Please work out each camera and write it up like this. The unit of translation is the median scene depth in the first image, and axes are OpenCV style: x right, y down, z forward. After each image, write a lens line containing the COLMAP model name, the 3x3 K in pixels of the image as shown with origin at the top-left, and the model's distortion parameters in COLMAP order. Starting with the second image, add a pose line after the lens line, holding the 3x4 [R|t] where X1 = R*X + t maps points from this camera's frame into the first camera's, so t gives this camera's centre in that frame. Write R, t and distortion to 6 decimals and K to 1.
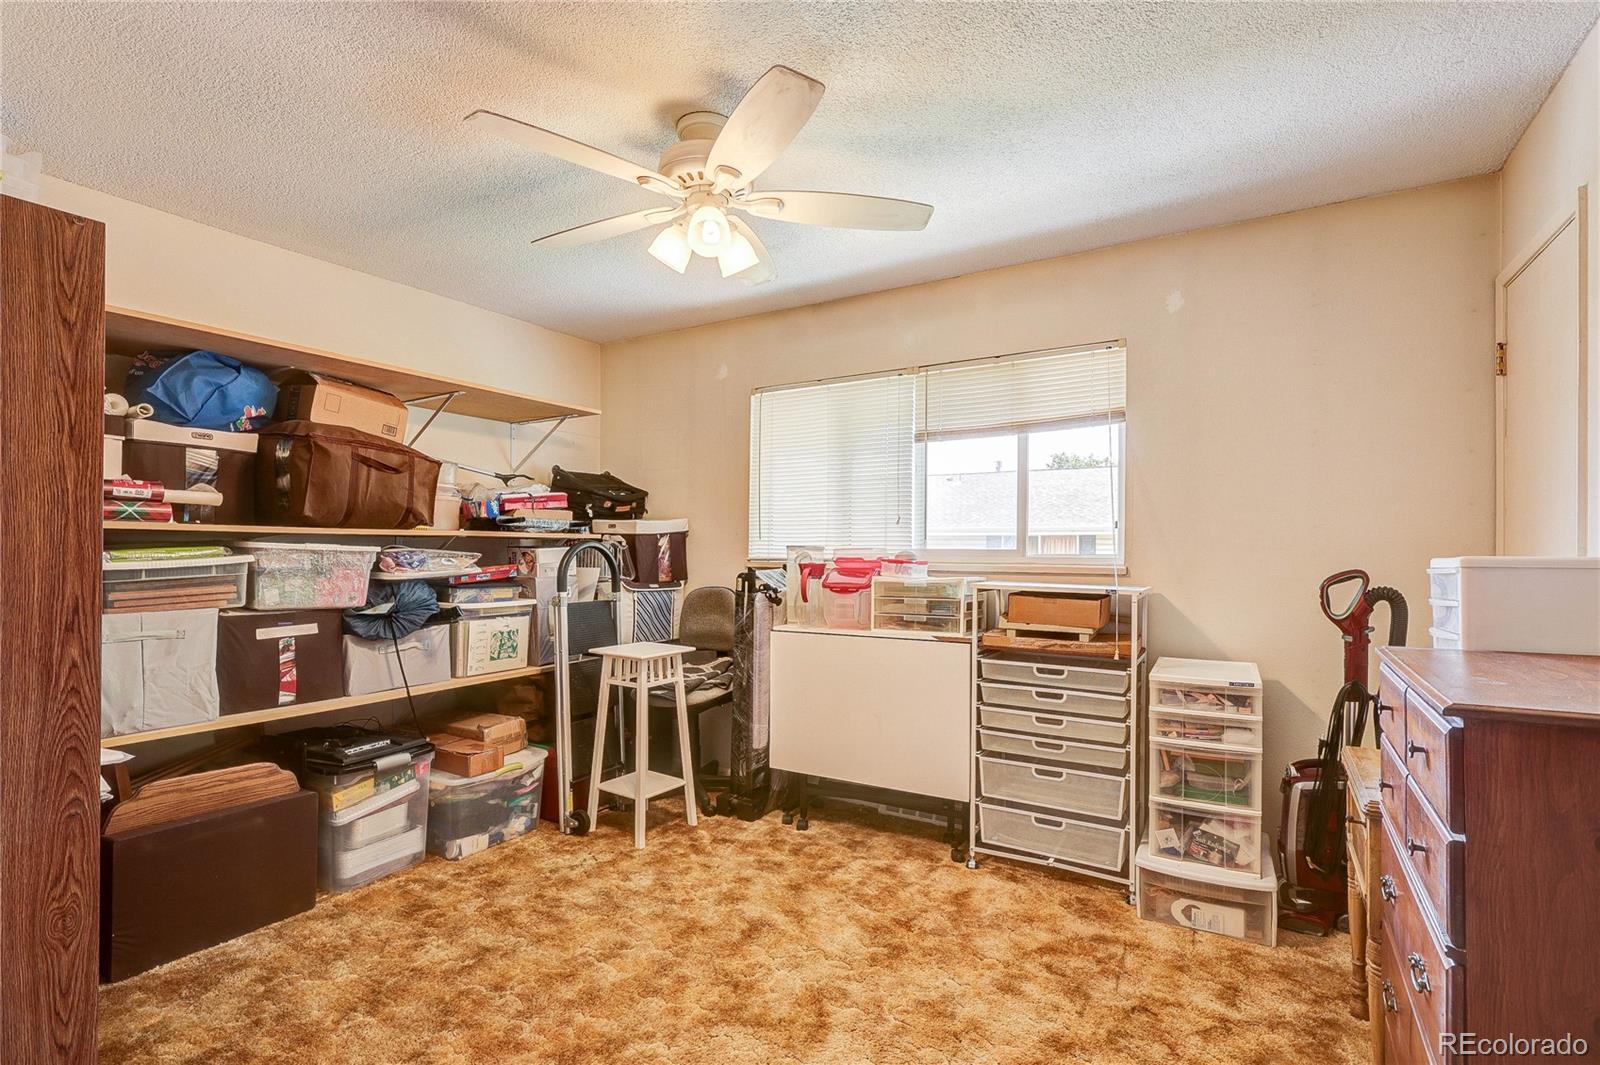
lens RADIAL K [[711.3, 0, 823.9], [0, 711.3, 558.5], [0, 0, 1]] dist [-0.001336, 0.000248]
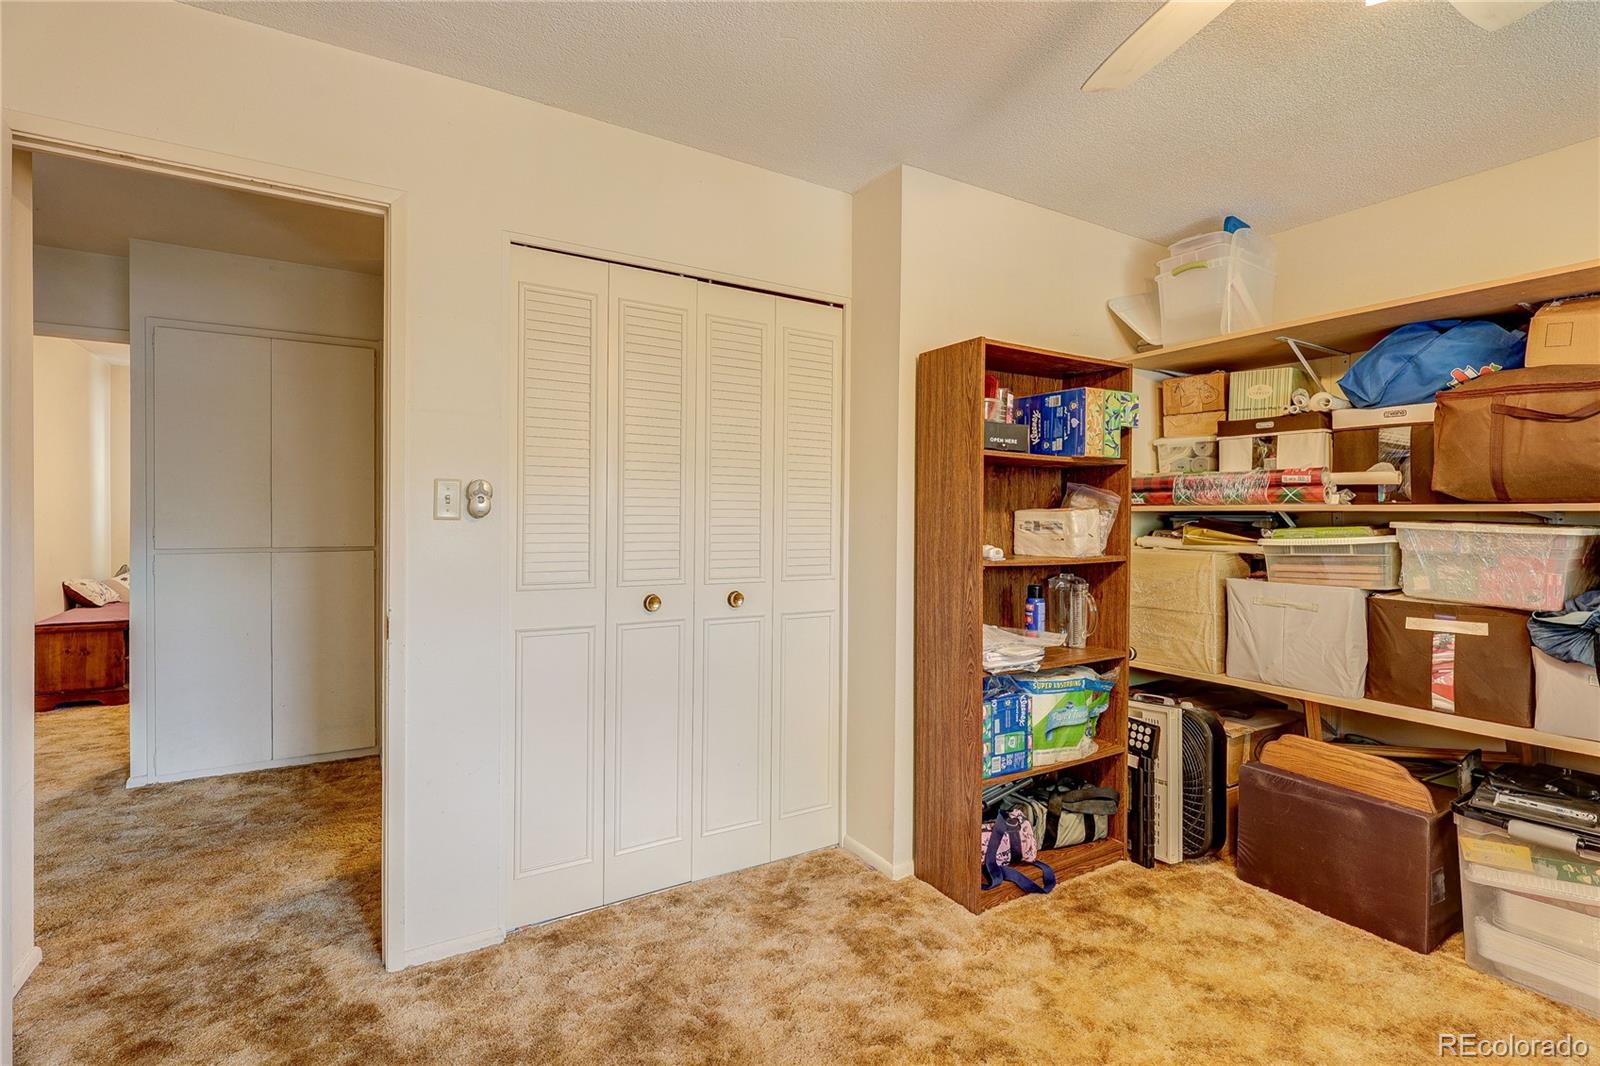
lens RADIAL K [[752.5, 0, 803.1], [0, 752.5, 531.2], [0, 0, 1]] dist [-0.000601, 0.000856]
pose [[-0.456247, 0.007207, -0.889824, 0.411170], [-0.024661, 0.999481, 0.020739, -0.011821], [0.889512, 0.031406, -0.455832, 0.735349]]
